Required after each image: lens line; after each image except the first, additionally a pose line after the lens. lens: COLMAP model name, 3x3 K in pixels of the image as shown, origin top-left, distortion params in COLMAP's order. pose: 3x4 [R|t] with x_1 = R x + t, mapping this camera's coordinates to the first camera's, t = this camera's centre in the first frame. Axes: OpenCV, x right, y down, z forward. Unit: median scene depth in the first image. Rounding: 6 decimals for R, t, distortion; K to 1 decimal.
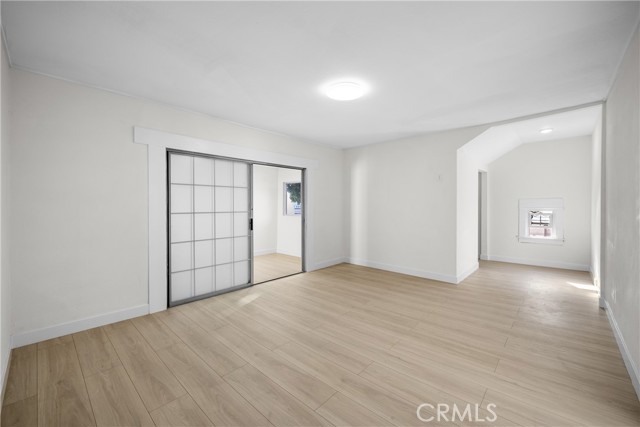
lens RADIAL K [[261.0, 0, 318.5], [0, 261.0, 214.6], [0, 0, 1]] dist [-0.002837, -0.000063]
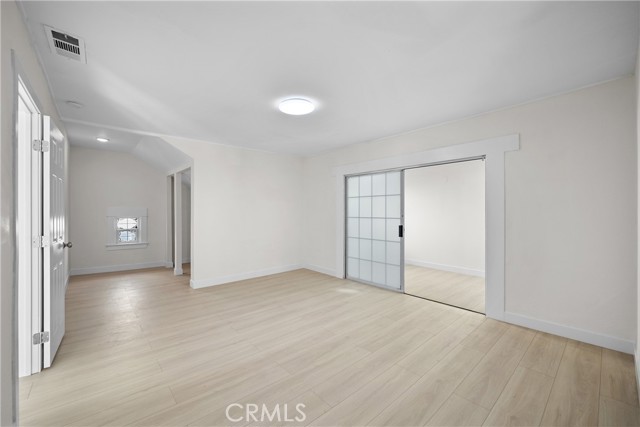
lens RADIAL K [[261.0, 0, 320.1], [0, 261.0, 212.0], [0, 0, 1]] dist [-0.002837, -0.000063]
pose [[-0.096211, 0.000179, -0.995361, 0.823164], [-0.034429, 0.999401, 0.003507, -0.030197], [0.994765, 0.034607, -0.096147, 0.850017]]
